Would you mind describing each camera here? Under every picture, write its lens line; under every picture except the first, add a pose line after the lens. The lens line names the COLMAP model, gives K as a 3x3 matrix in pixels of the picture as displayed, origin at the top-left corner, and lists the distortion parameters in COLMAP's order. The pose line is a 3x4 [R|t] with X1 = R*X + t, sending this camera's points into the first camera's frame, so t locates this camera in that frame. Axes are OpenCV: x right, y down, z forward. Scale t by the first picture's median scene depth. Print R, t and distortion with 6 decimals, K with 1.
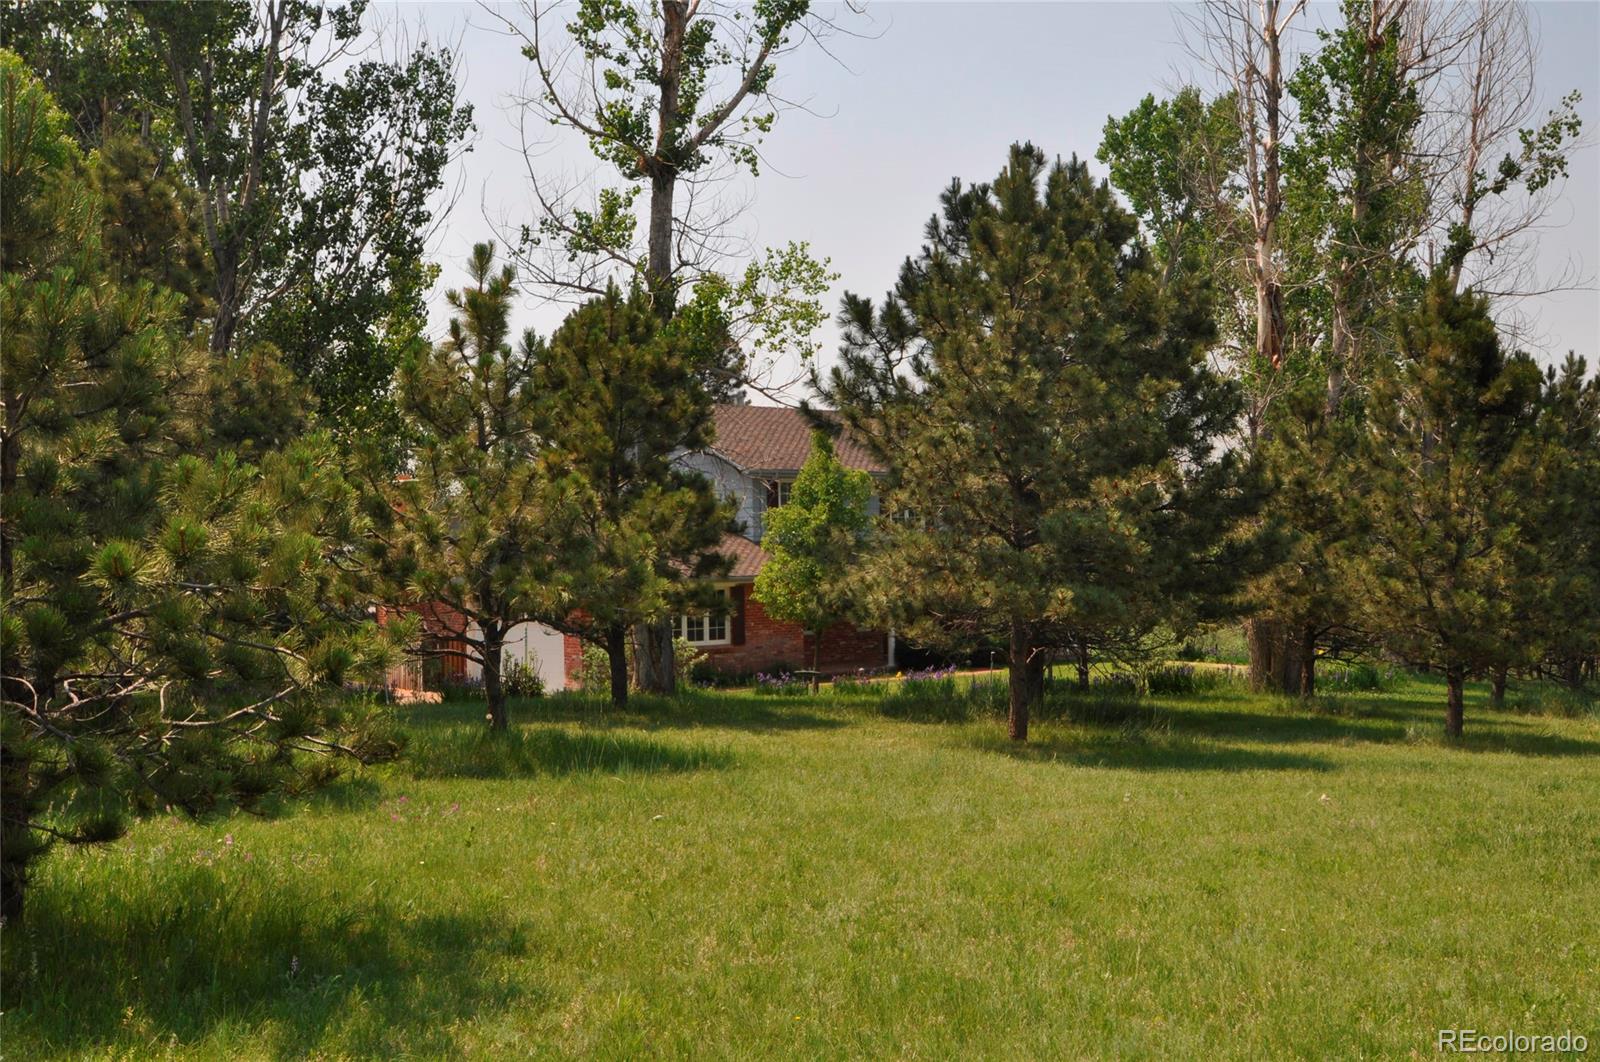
lens RADIAL K [[1623.8, 0, 801.4], [0, 1623.8, 530.6], [0, 0, 1]] dist [-0.018909, 0.000000]
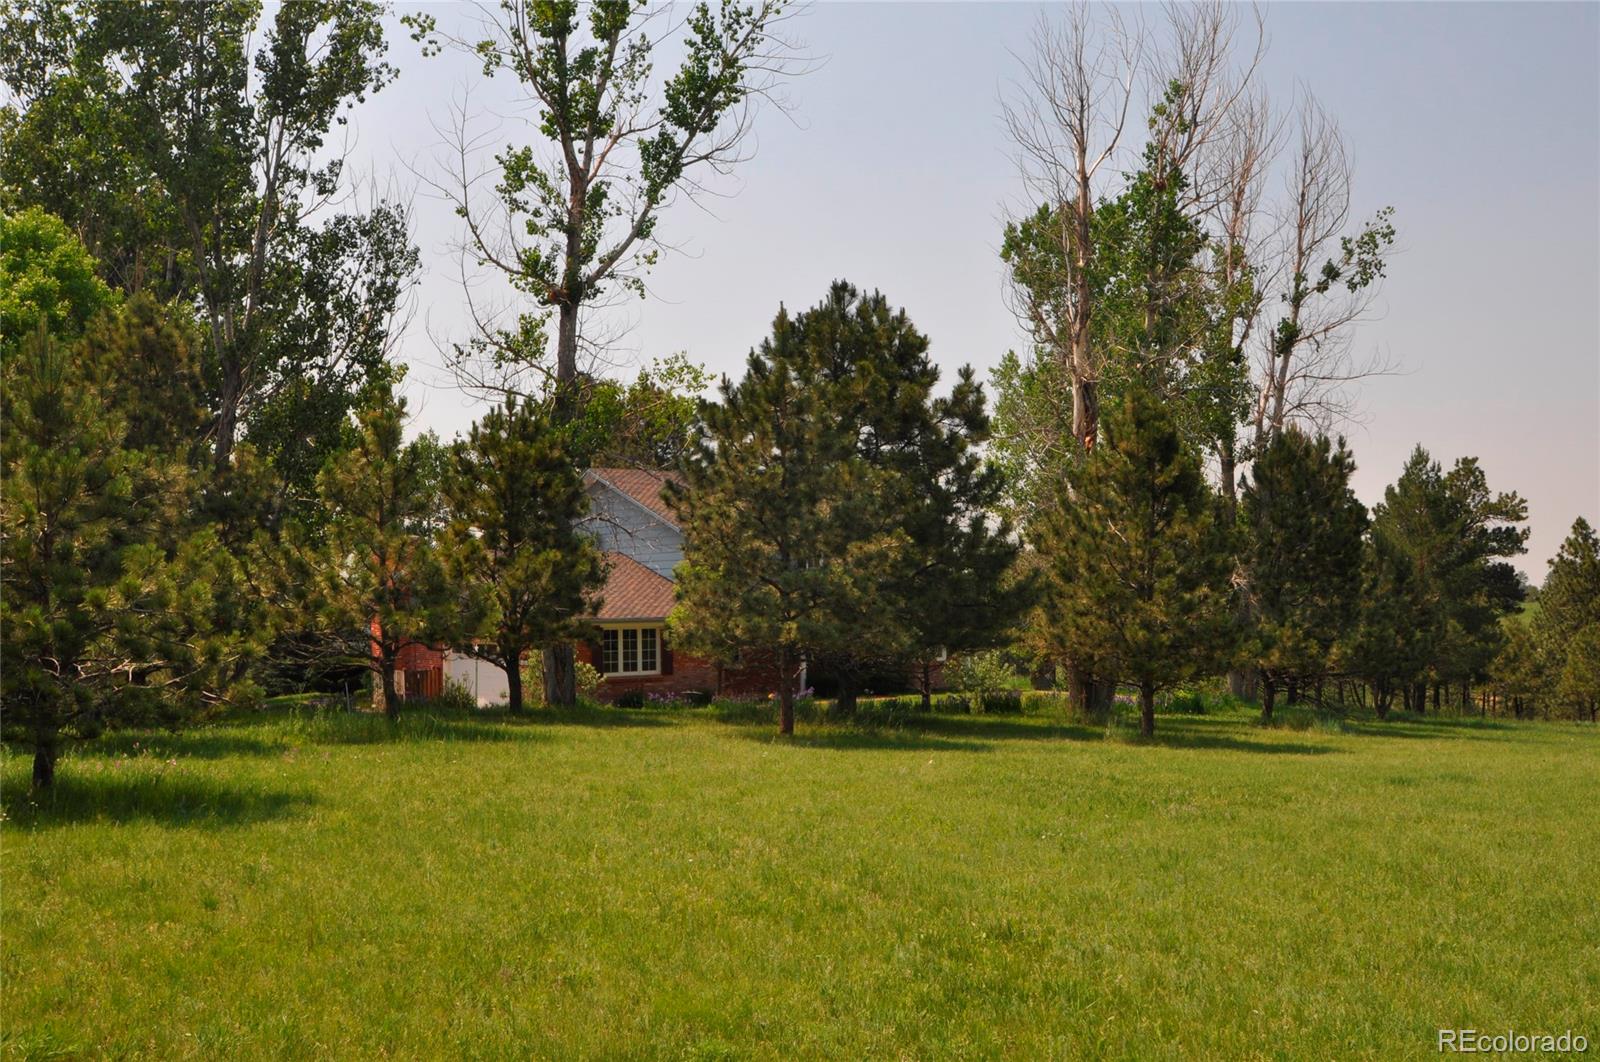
lens RADIAL K [[1550.2, 0, 798.8], [0, 1550.2, 532.6], [0, 0, 1]] dist [-0.018813, 0.000000]
pose [[0.999918, -0.000242, -0.012840, 0.112524], [-0.000134, 0.999571, -0.029275, -0.001467], [0.012842, 0.029275, 0.999489, -0.217014]]
